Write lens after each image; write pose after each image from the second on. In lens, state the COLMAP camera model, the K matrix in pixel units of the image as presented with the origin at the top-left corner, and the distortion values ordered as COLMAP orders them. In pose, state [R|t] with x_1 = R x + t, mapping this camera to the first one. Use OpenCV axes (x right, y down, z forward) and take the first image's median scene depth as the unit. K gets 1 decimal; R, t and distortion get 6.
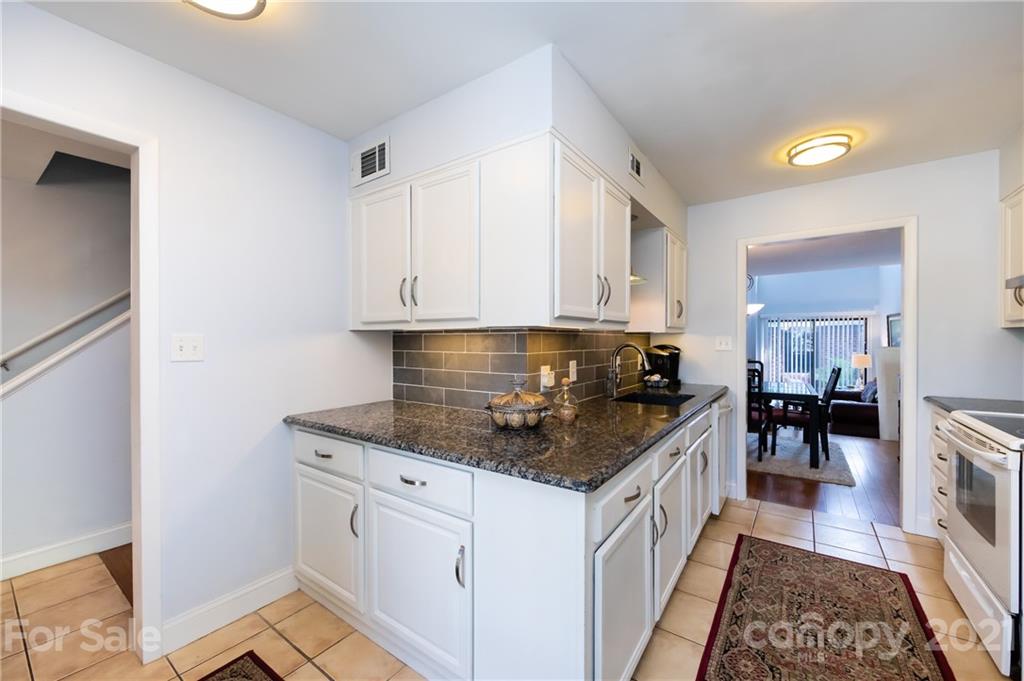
lens RADIAL K [[402.8, 0, 513.3], [0, 402.8, 342.8], [0, 0, 1]] dist [-0.000923, -0.000171]
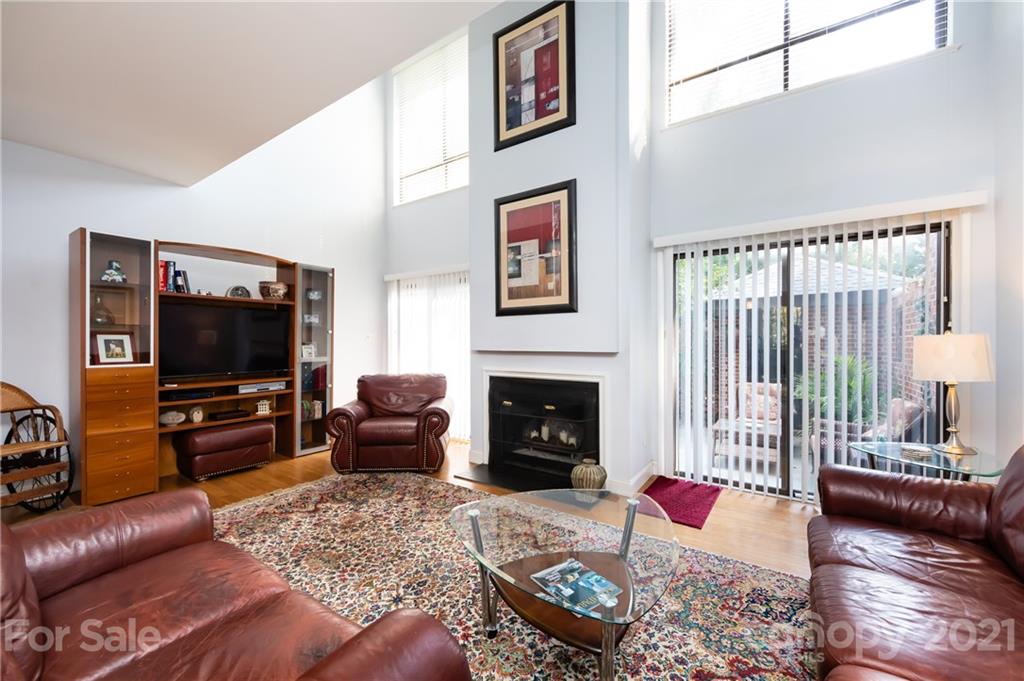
lens RADIAL K [[399.2, 0, 513.1], [0, 399.2, 342.2], [0, 0, 1]] dist [0.001705, 0.000071]
pose [[0.999864, 0.001719, 0.016374, 1.342134], [-0.001629, 0.999984, -0.005481, 0.088640], [-0.016383, 0.005454, 0.999851, 1.757765]]
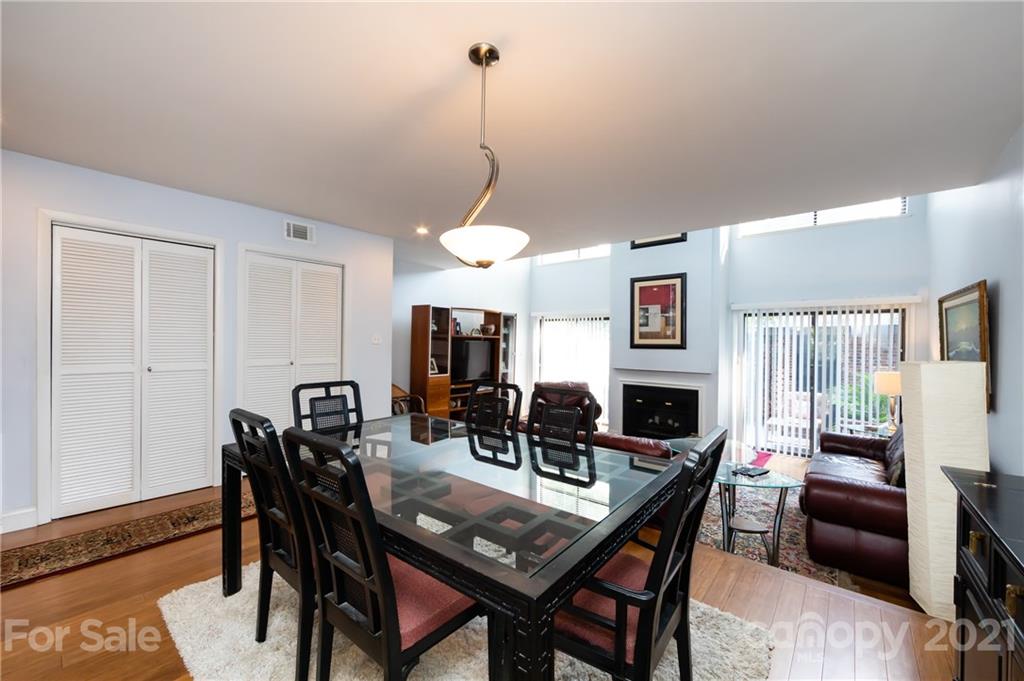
lens RADIAL K [[402.8, 0, 513.3], [0, 402.8, 342.8], [0, 0, 1]] dist [-0.000923, -0.000171]
pose [[0.996890, 0.014892, -0.077383, 0.898427], [-0.015402, 0.999863, -0.005997, 0.000101], [0.077283, 0.007171, 0.996983, 0.937724]]
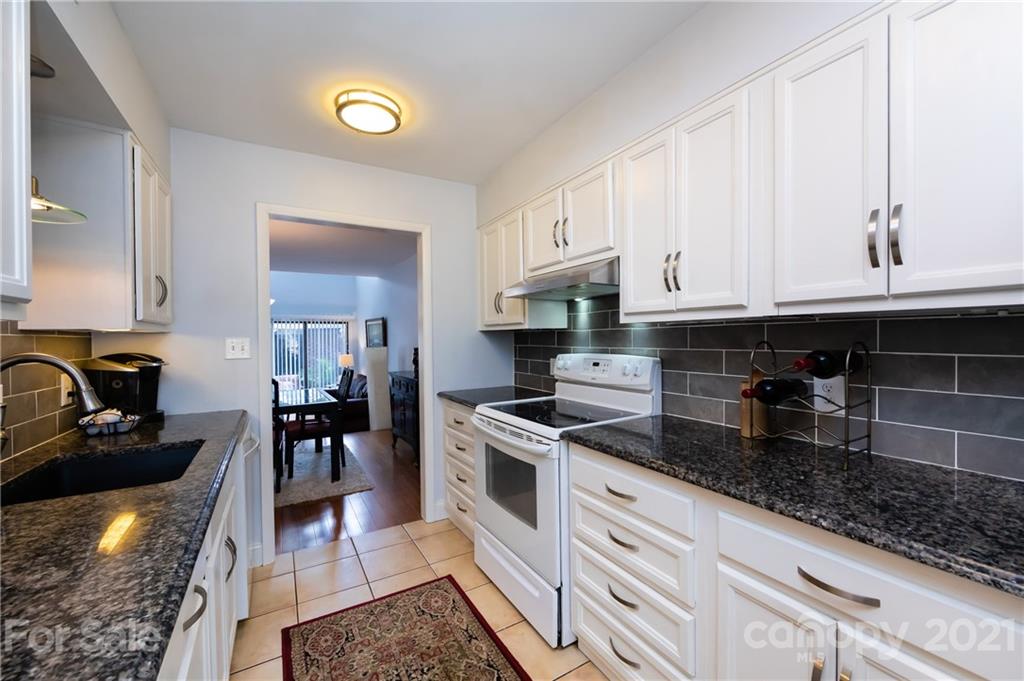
lens RADIAL K [[402.8, 0, 513.3], [0, 402.8, 342.8], [0, 0, 1]] dist [-0.000923, -0.000171]
pose [[0.407958, -0.012564, 0.912914, 0.088029], [0.017998, 0.999822, 0.005717, -0.003518], [-0.912823, 0.014098, 0.408111, 0.295159]]
